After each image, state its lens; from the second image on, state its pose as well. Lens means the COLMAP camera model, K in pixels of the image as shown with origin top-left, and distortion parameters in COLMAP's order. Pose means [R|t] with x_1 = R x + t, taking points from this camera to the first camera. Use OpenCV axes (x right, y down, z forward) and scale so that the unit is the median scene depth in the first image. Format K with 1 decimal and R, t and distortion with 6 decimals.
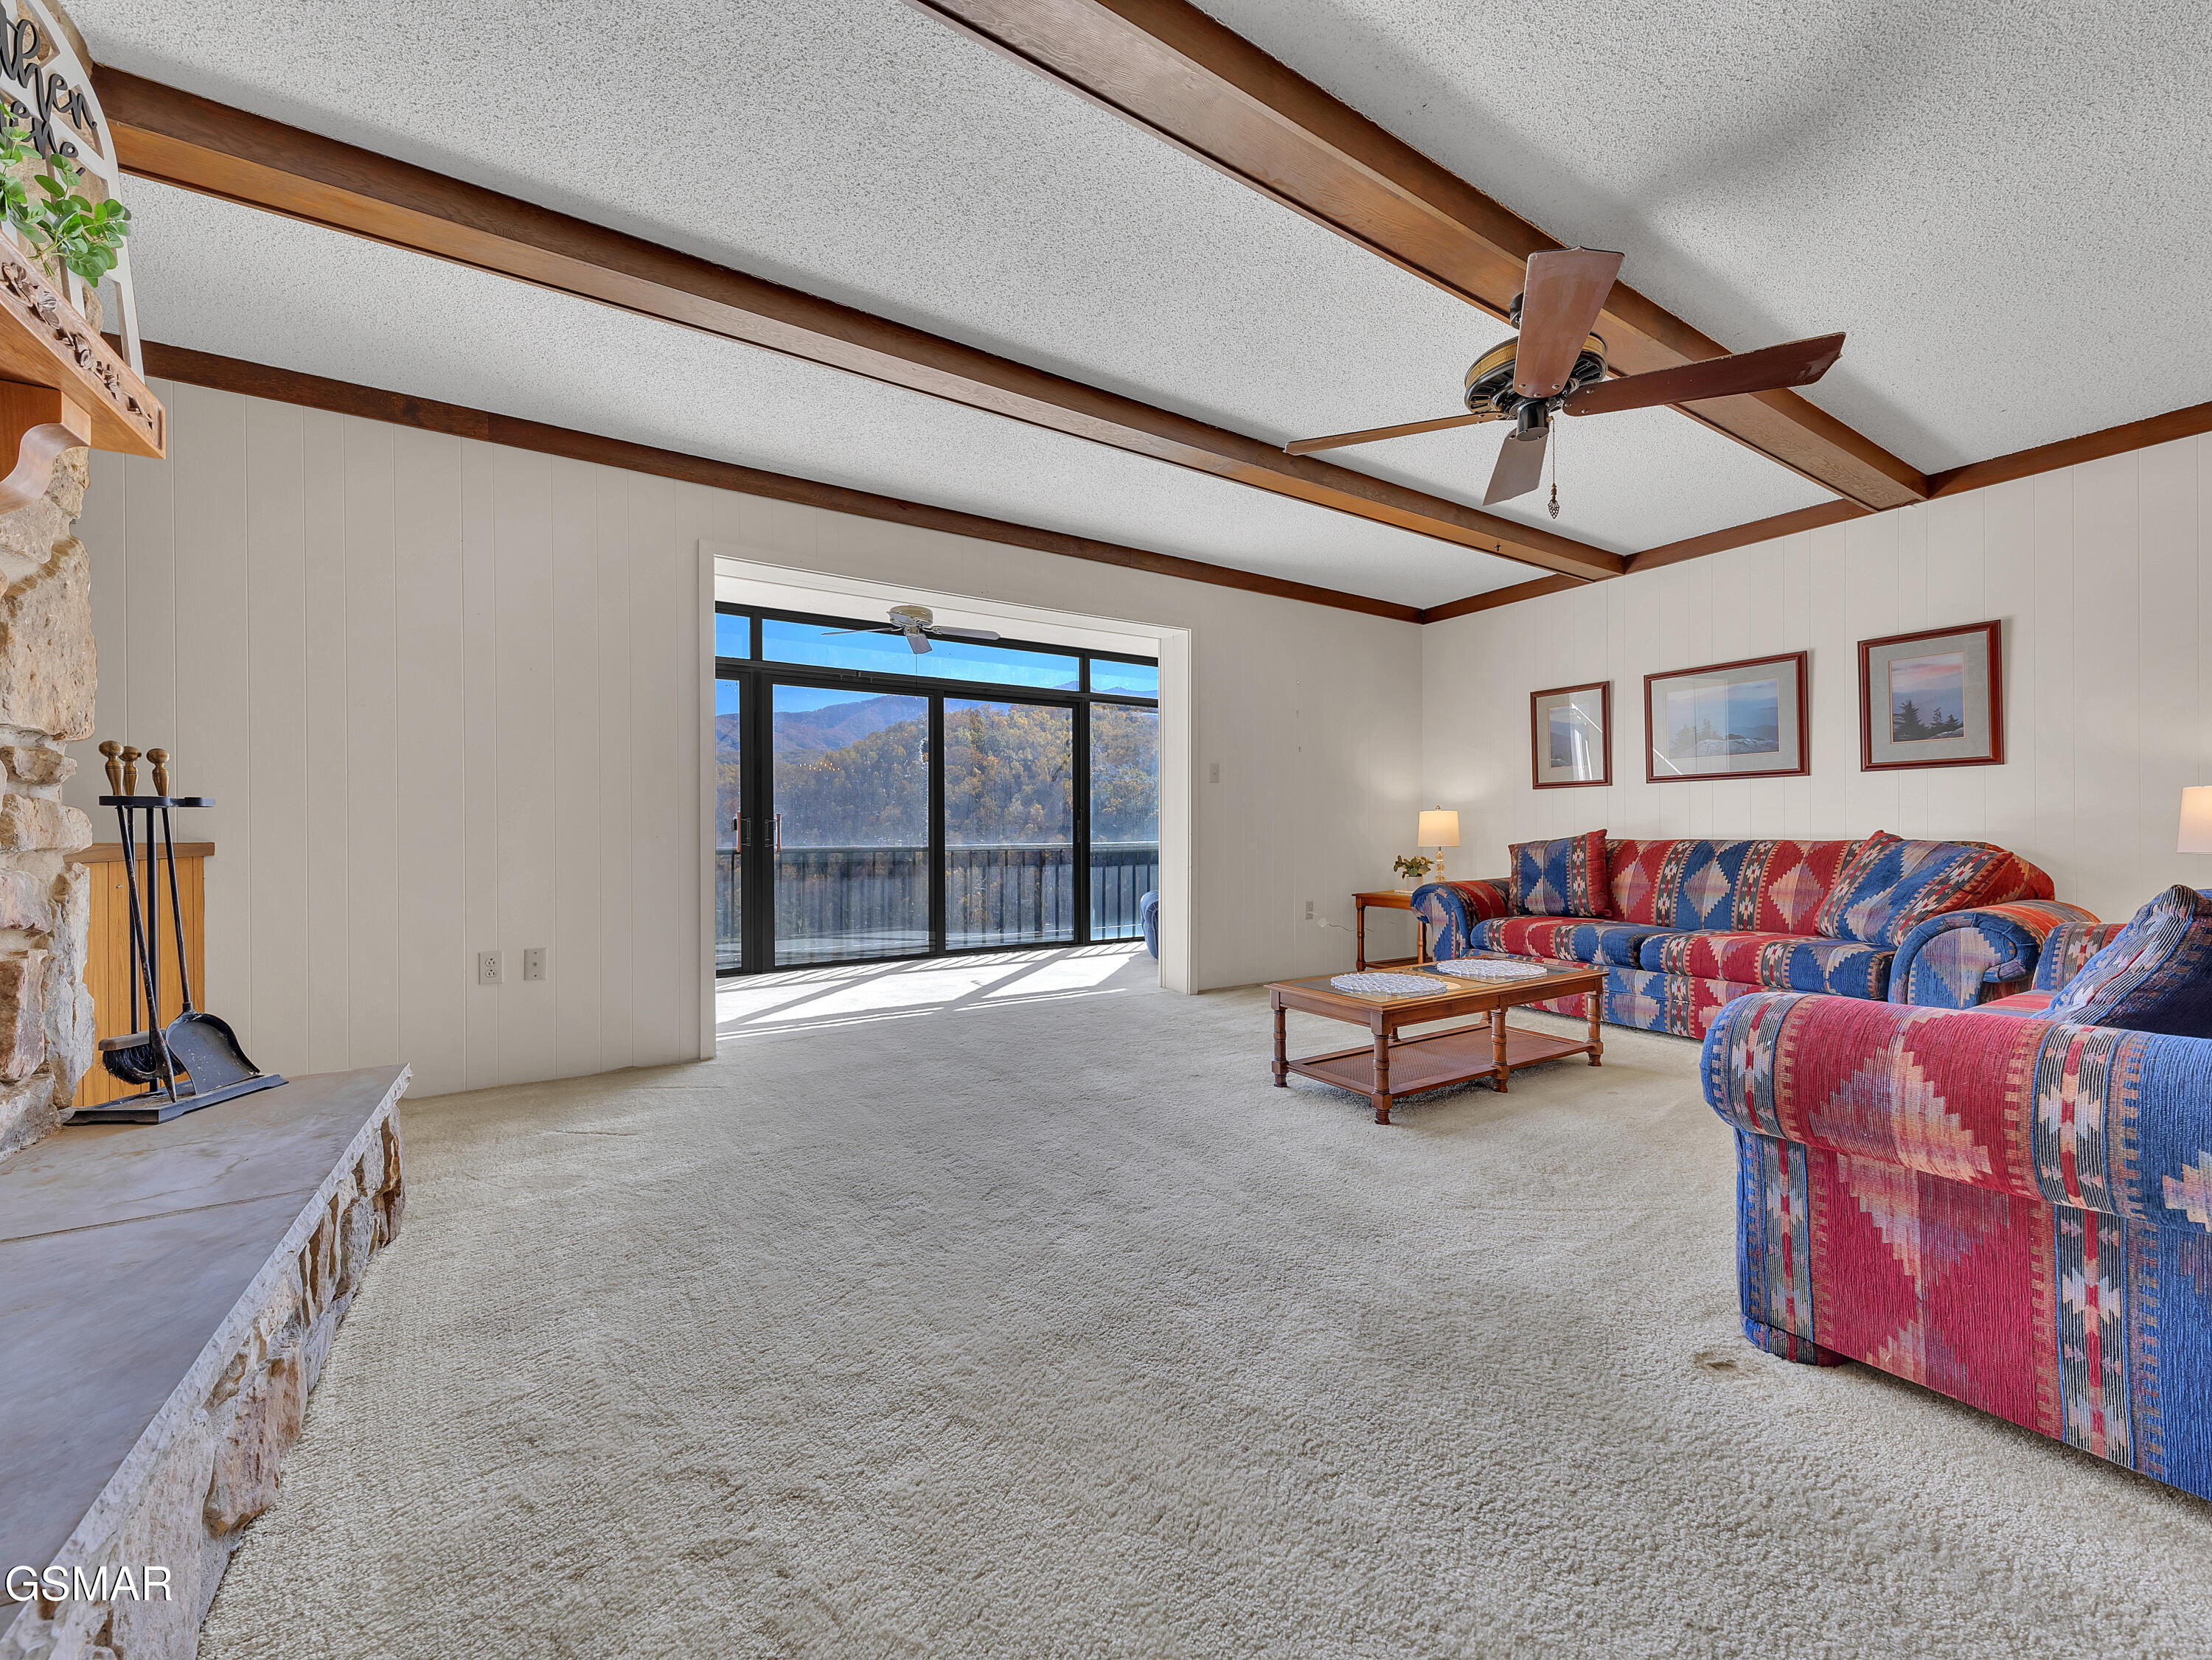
lens RADIAL K [[844.9, 0, 1098.5], [0, 844.9, 830.5], [0, 0, 1]] dist [0.013183, -0.004733]
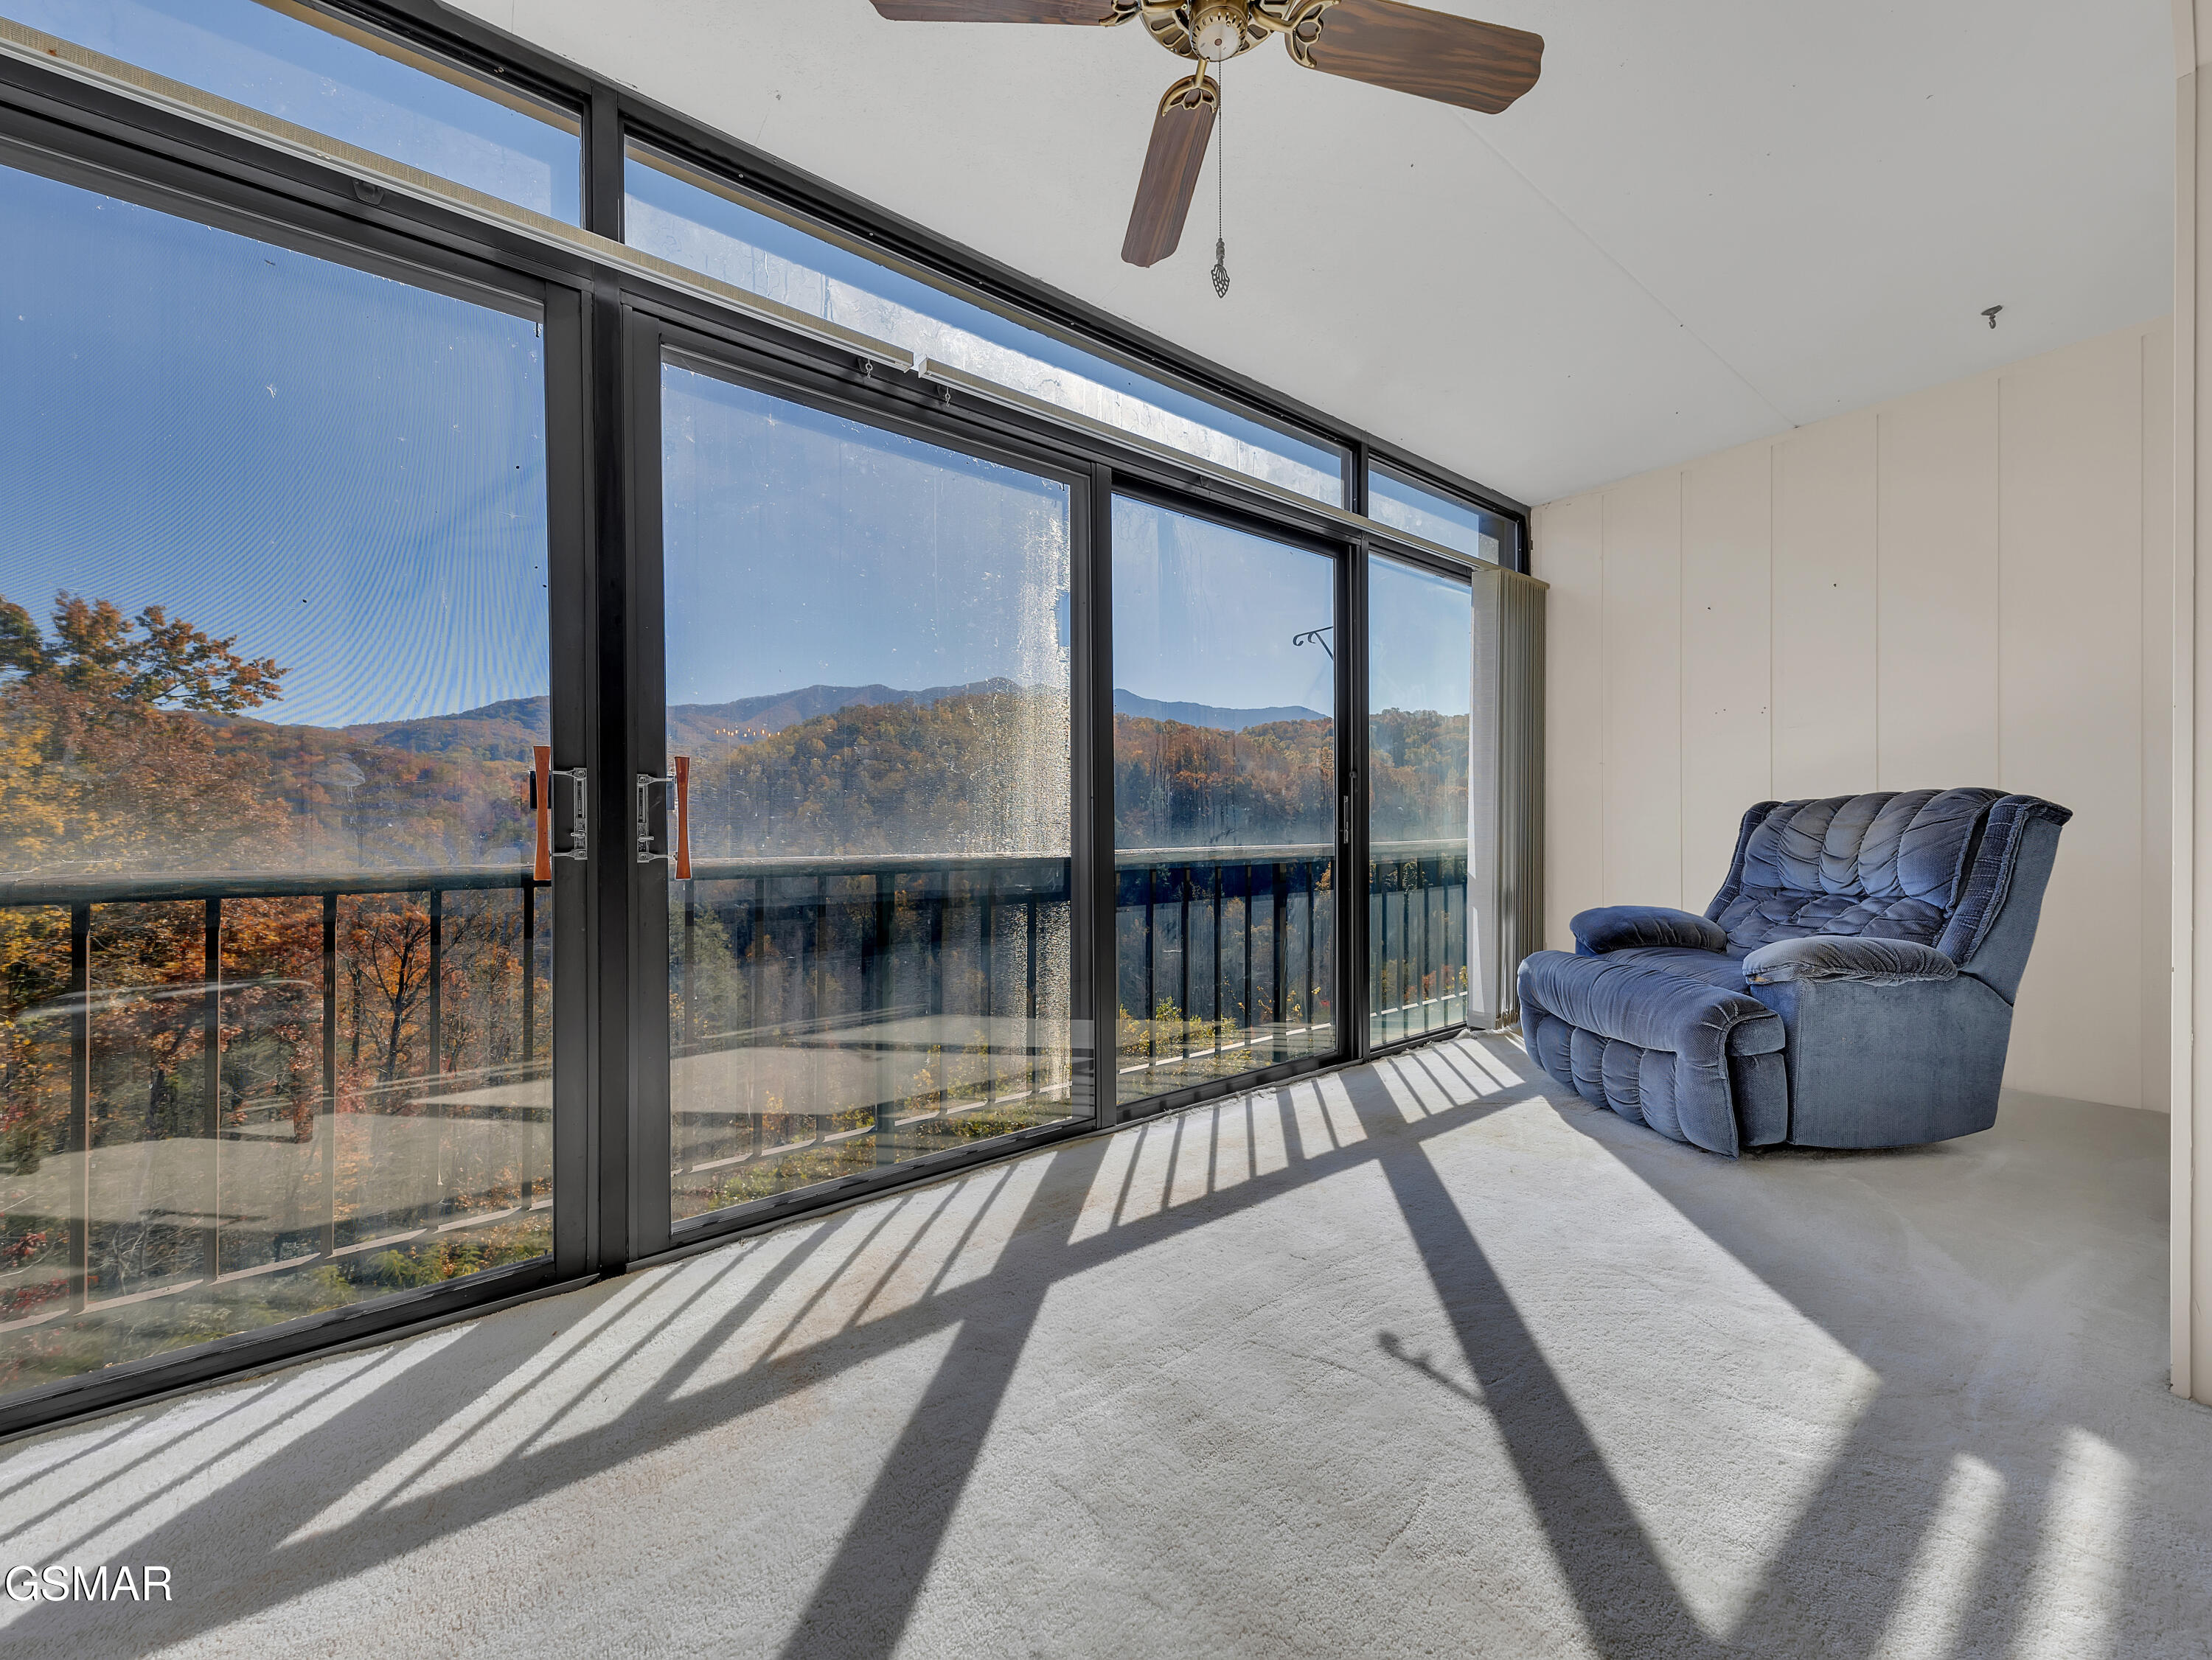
lens RADIAL K [[844.9, 0, 1098.5], [0, 844.9, 830.5], [0, 0, 1]] dist [0.013183, -0.004733]
pose [[0.996113, -0.000582, 0.088086, -0.238651], [0.000203, 0.999991, 0.004303, 0.005849], [-0.088087, -0.004268, 0.996104, 0.640563]]
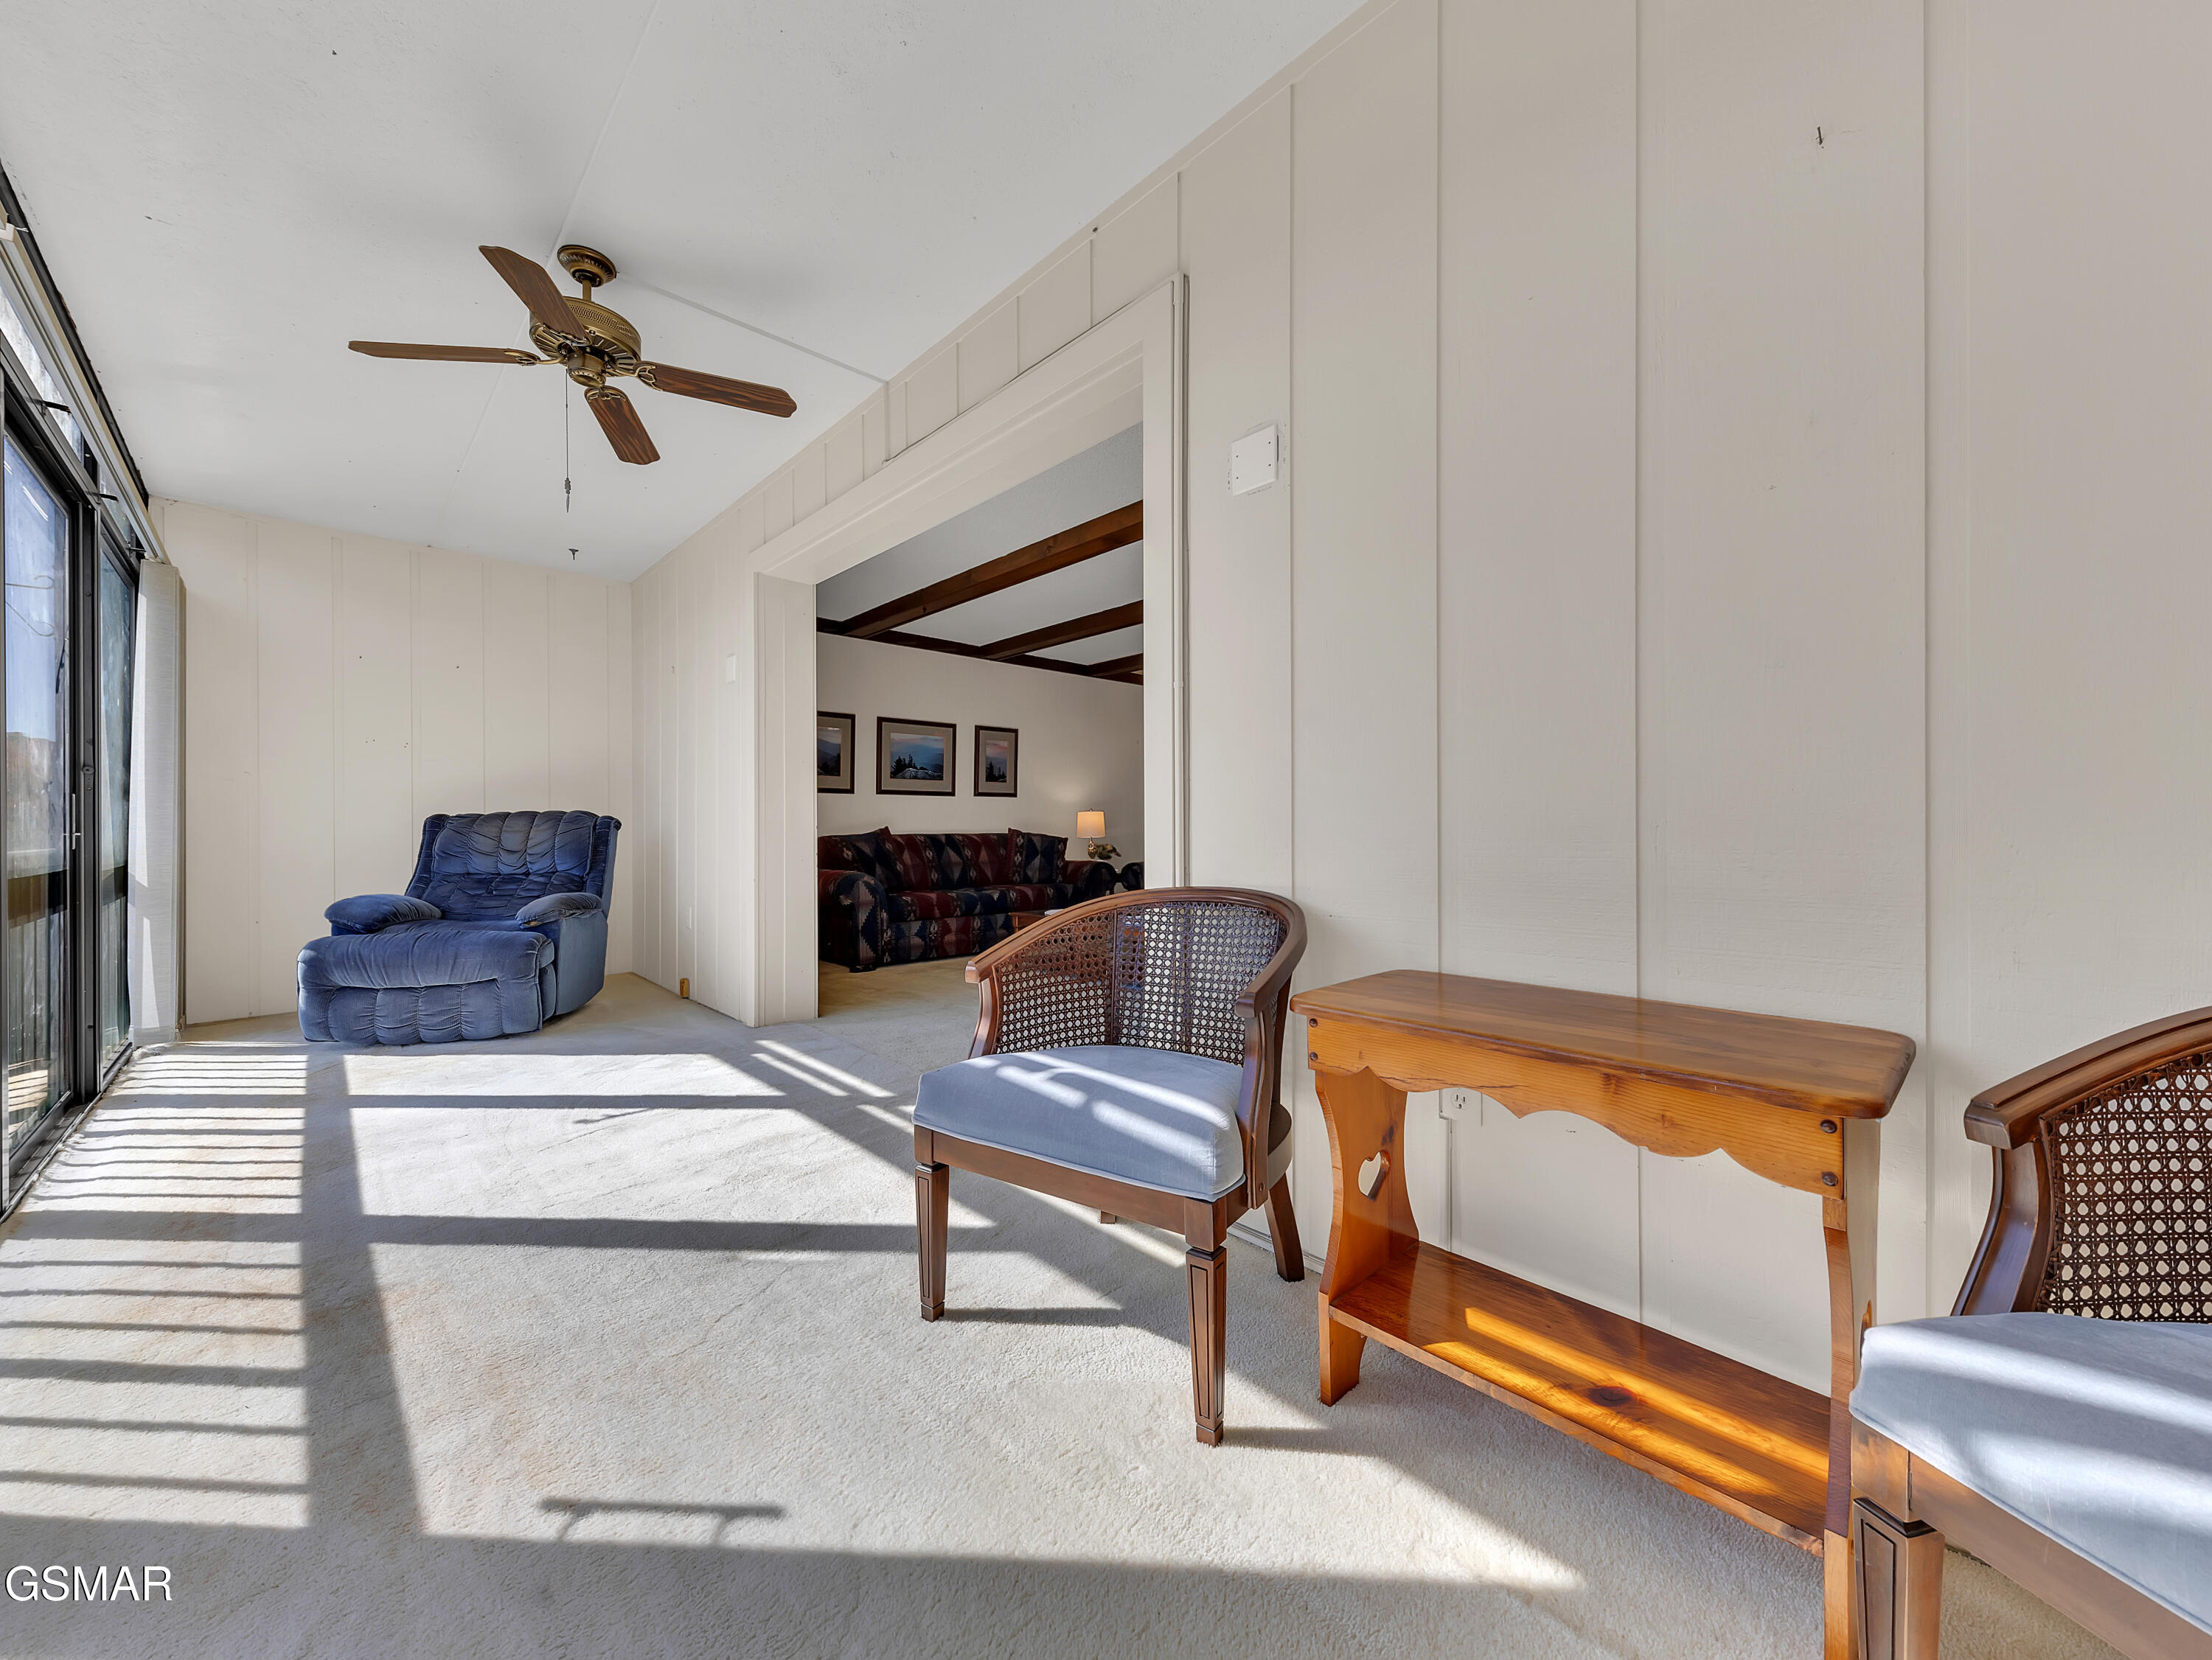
lens RADIAL K [[844.9, 0, 1098.5], [0, 844.9, 830.5], [0, 0, 1]] dist [0.013183, -0.004733]
pose [[-0.188016, 0.006389, 0.982145, -0.616099], [0.003512, 0.999977, -0.005832, 0.010848], [-0.982160, 0.002353, -0.188034, 0.703235]]
